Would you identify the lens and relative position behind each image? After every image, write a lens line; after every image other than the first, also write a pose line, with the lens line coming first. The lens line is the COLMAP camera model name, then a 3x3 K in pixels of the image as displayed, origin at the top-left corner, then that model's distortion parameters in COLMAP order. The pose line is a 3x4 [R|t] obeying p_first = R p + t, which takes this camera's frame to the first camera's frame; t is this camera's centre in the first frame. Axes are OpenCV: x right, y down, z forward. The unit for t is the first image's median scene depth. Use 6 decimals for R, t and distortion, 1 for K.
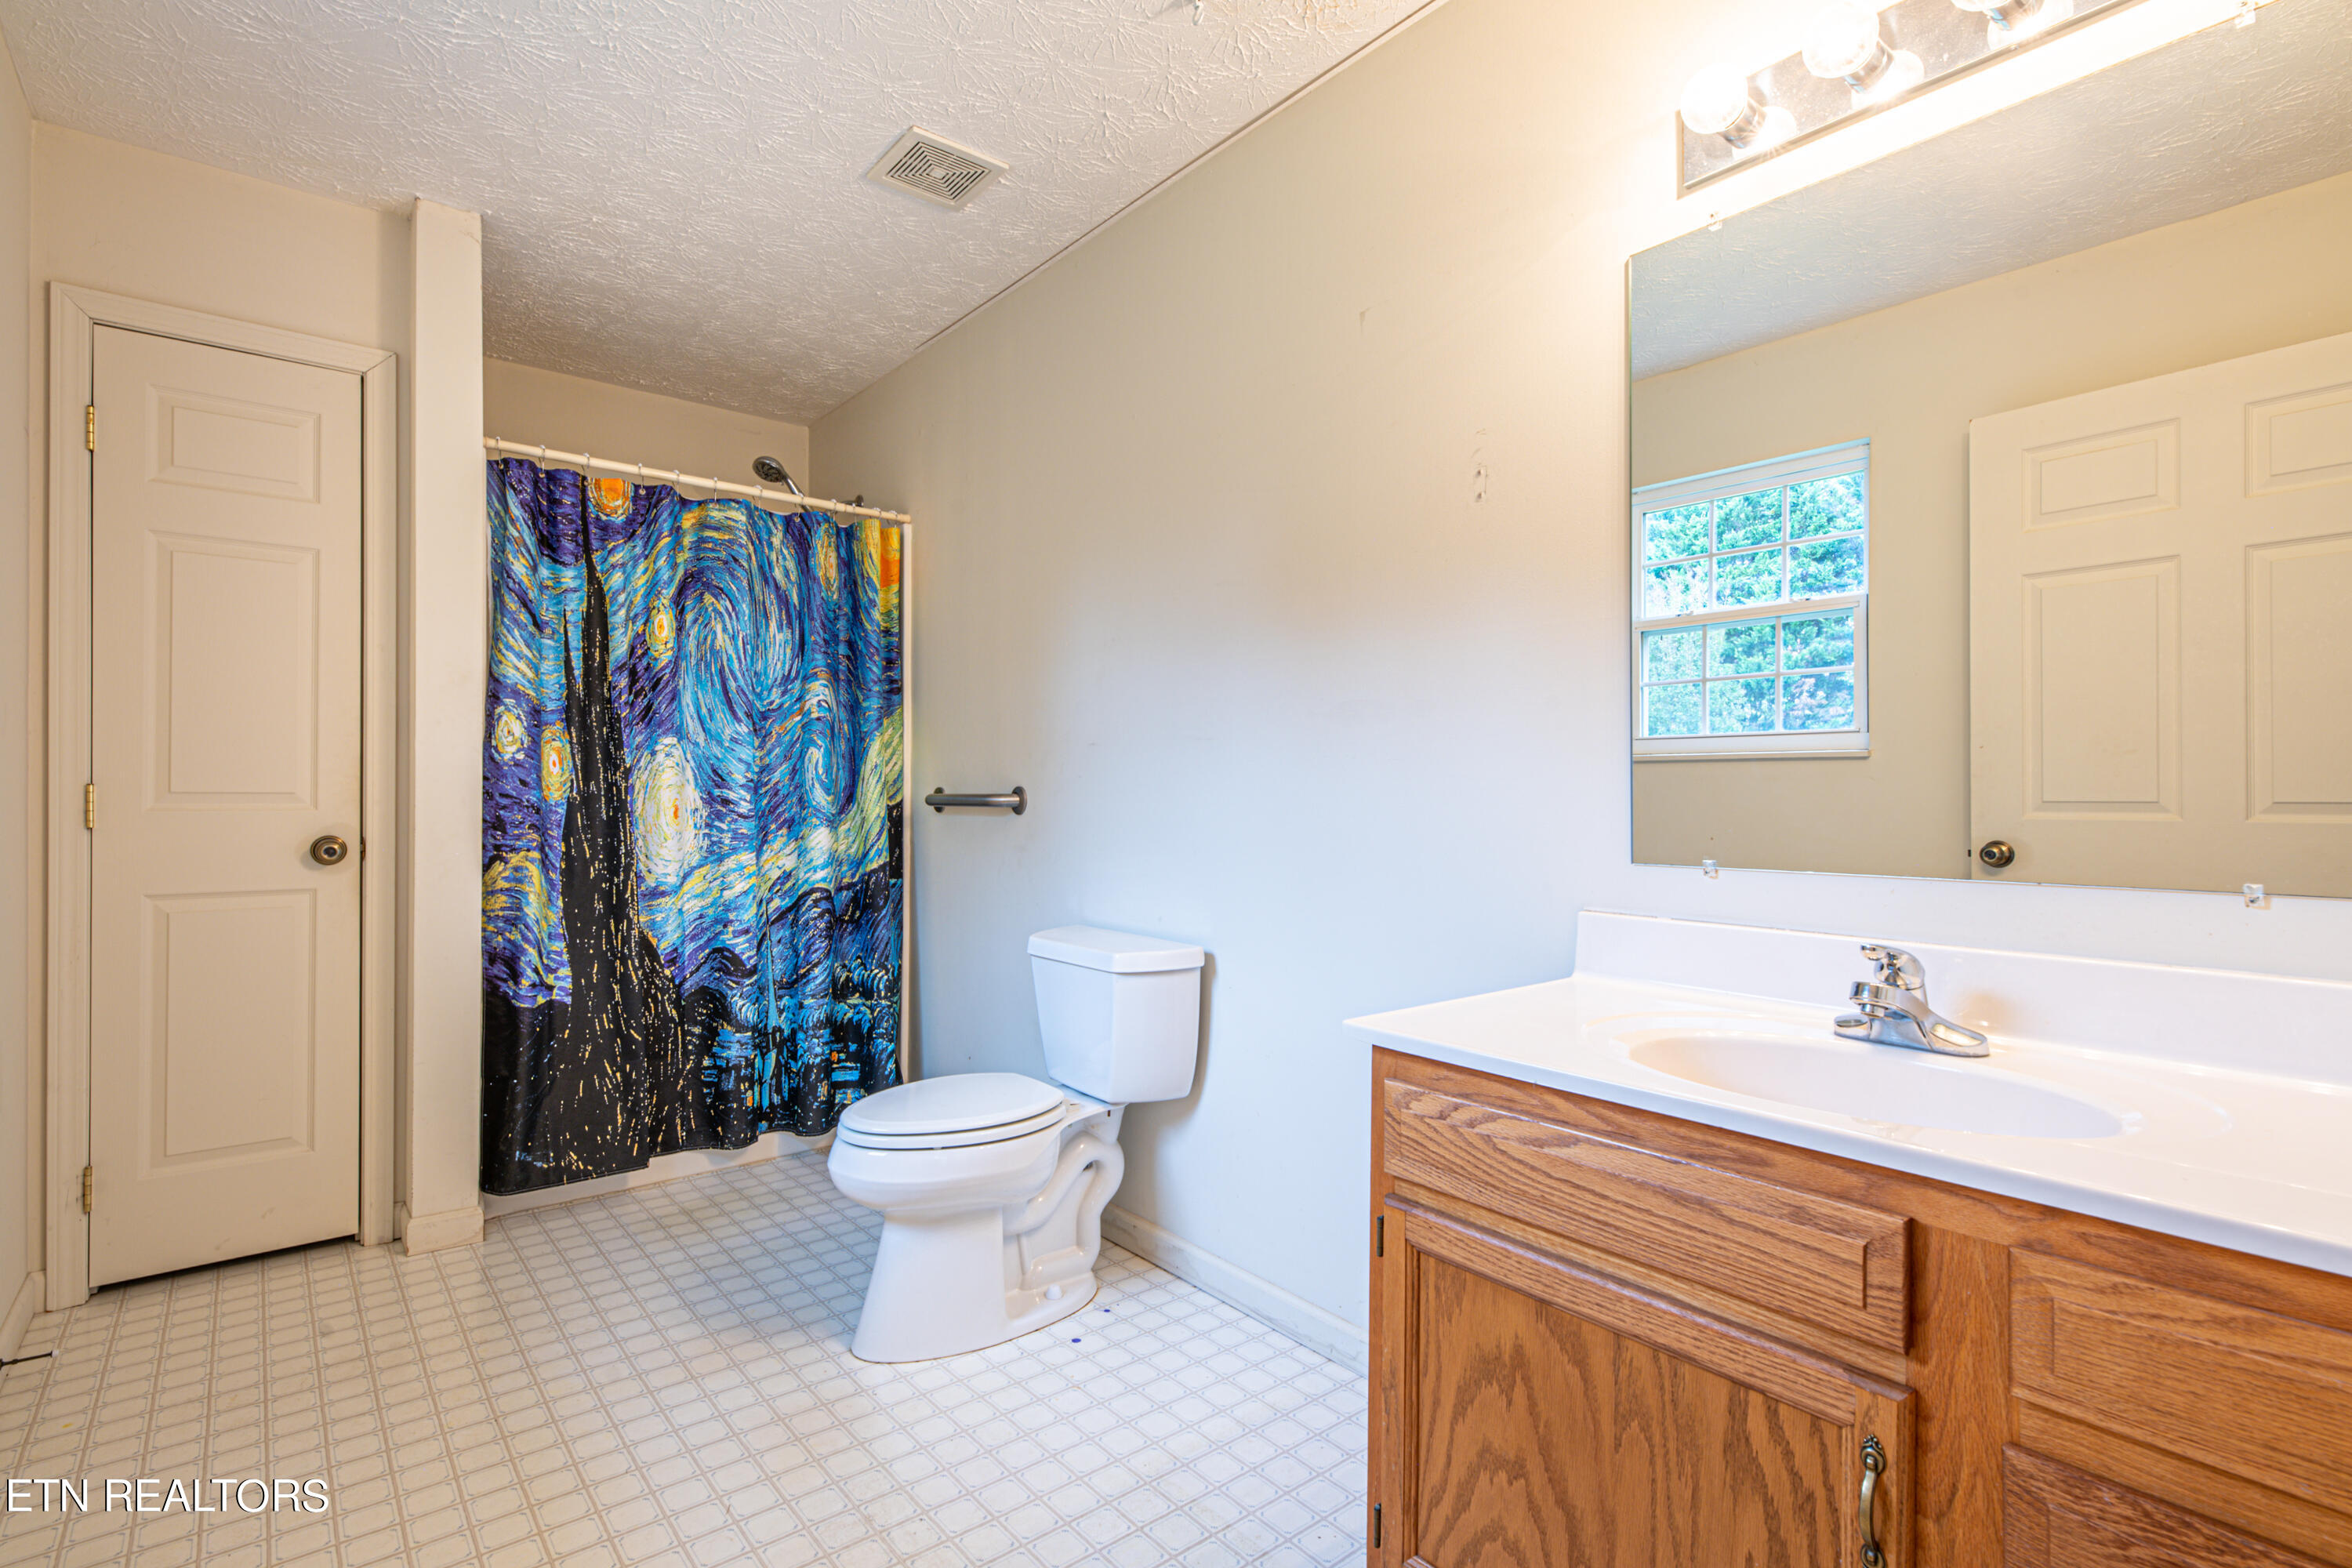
lens RADIAL K [[1092.2, 0, 1176.7], [0, 1092.2, 791.6], [0, 0, 1]] dist [0.005399, 0.000308]
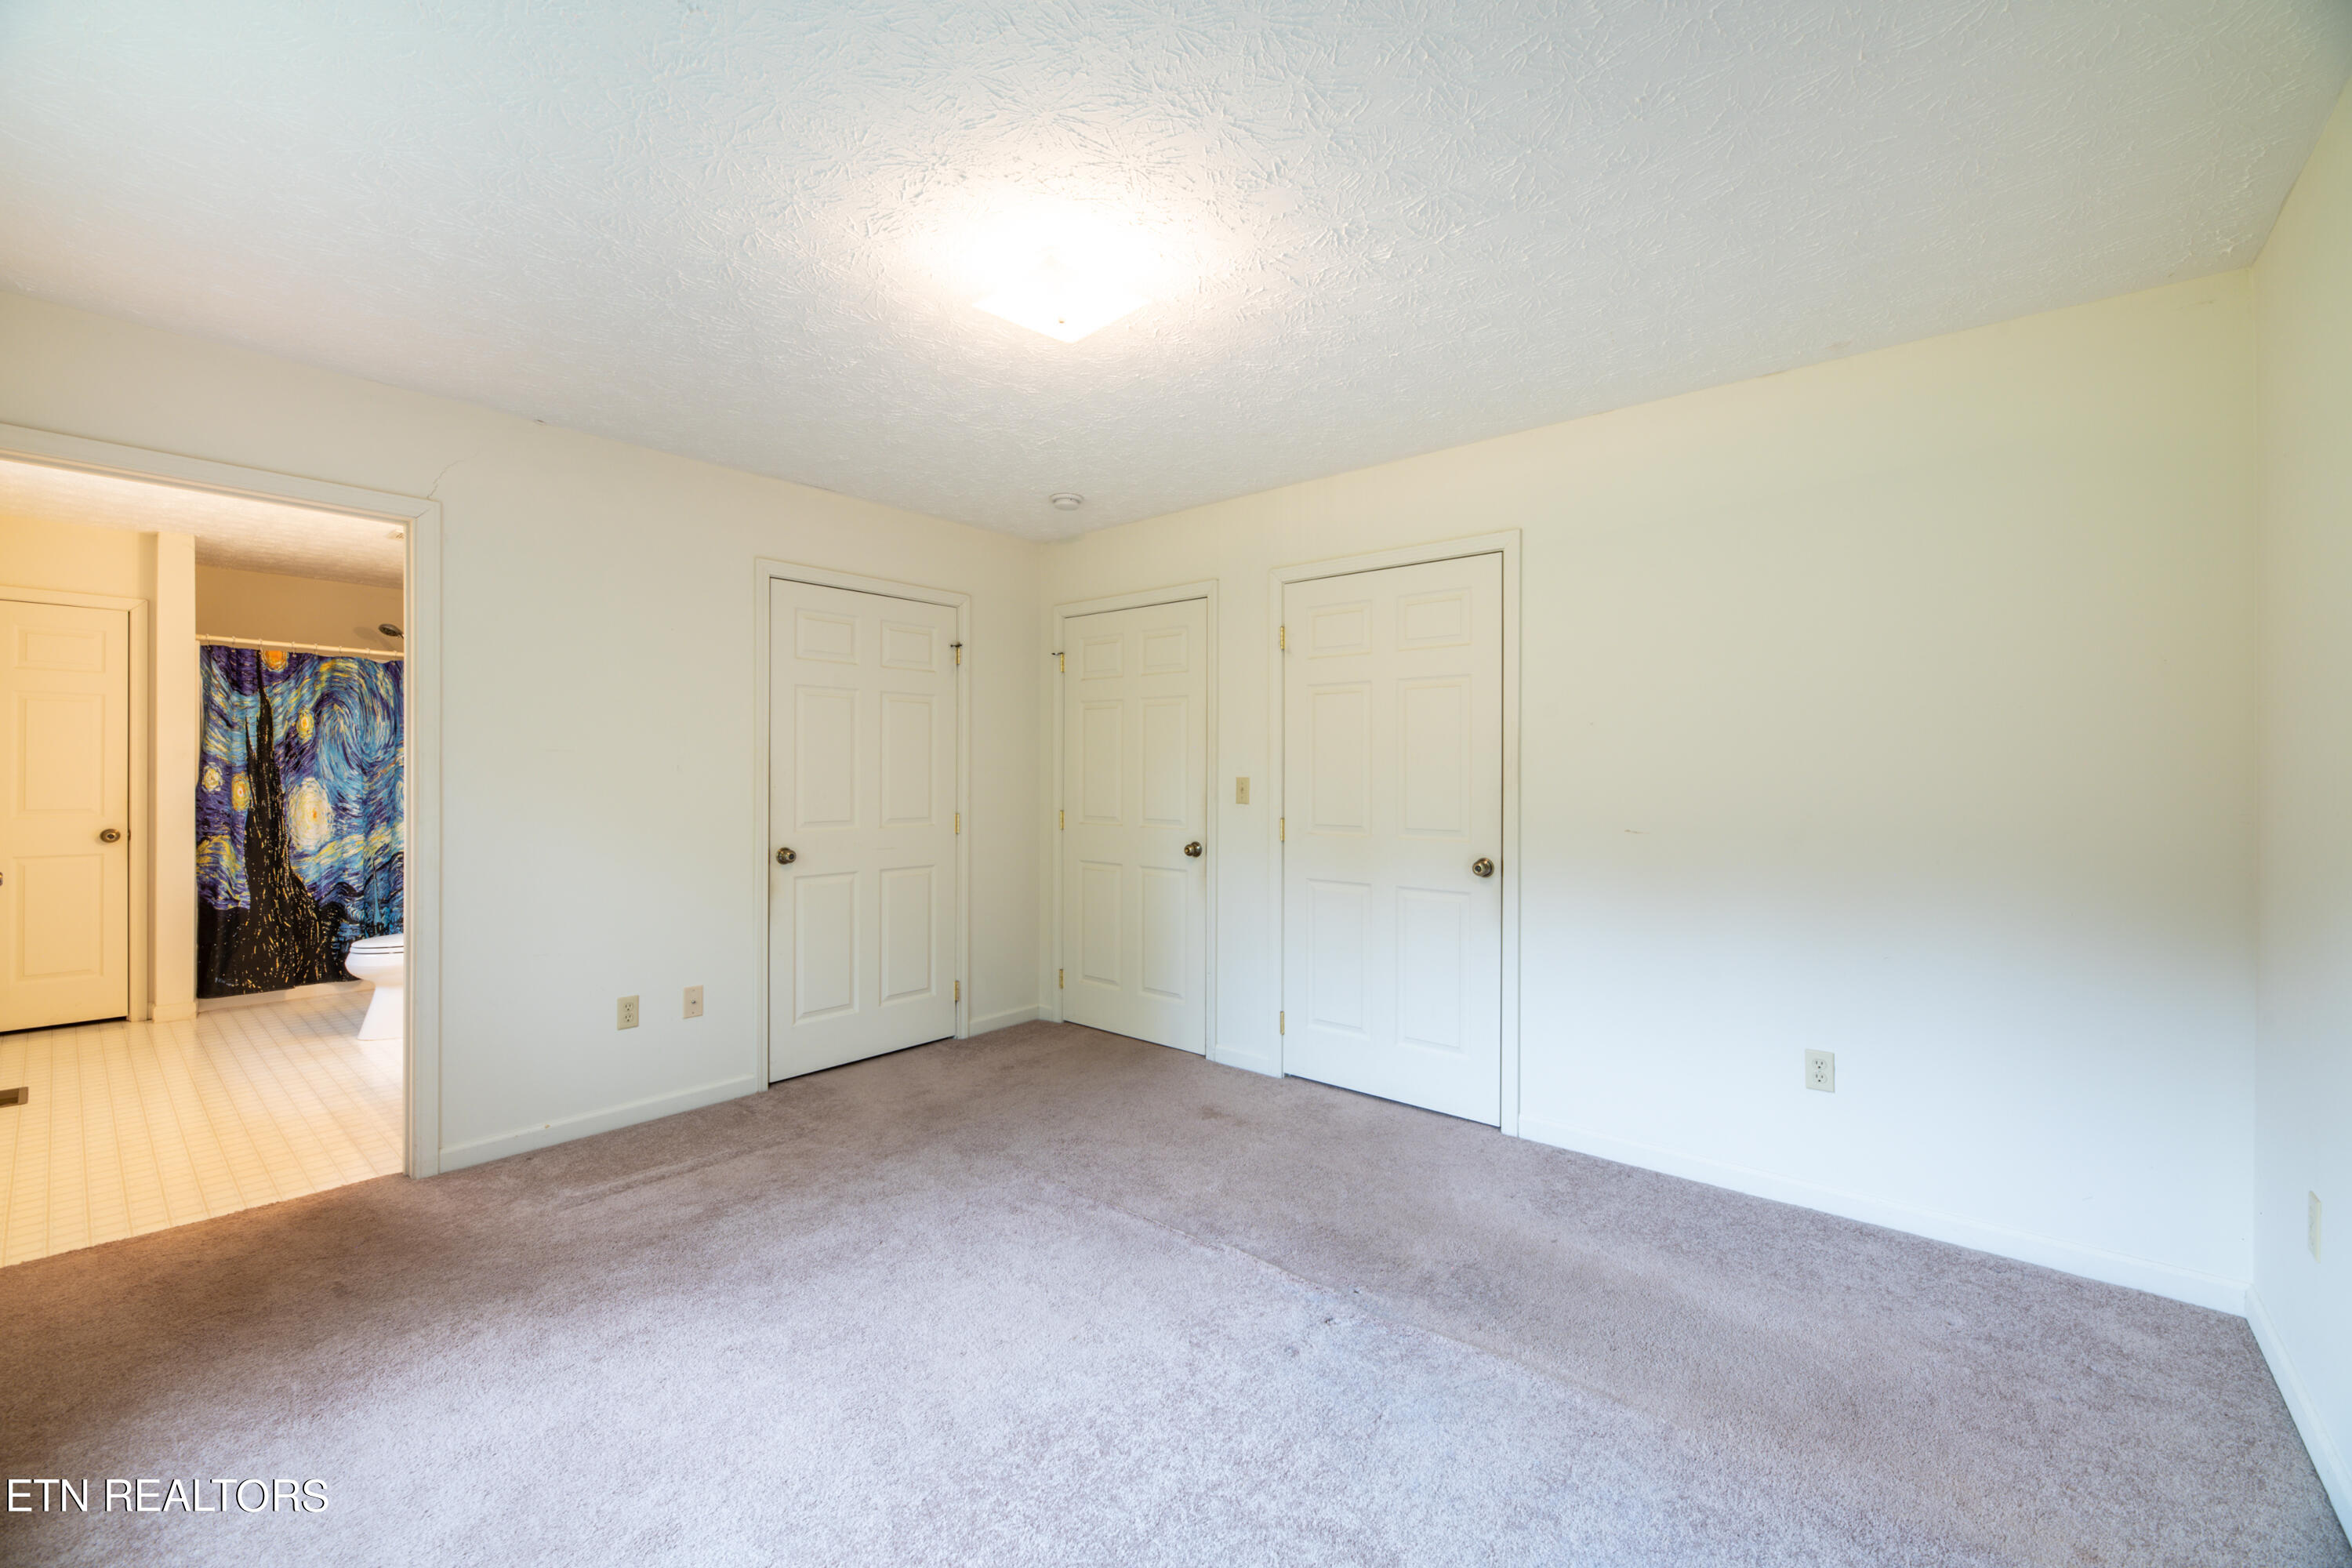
lens RADIAL K [[943.5, 0, 1174.5], [0, 943.5, 776.4], [0, 0, 1]] dist [-0.002263, -0.000122]
pose [[0.987567, -0.004044, 0.157147, 0.869109], [0.004179, 0.999991, -0.000527, -0.046466], [-0.157143, 0.001177, 0.987575, -1.001132]]
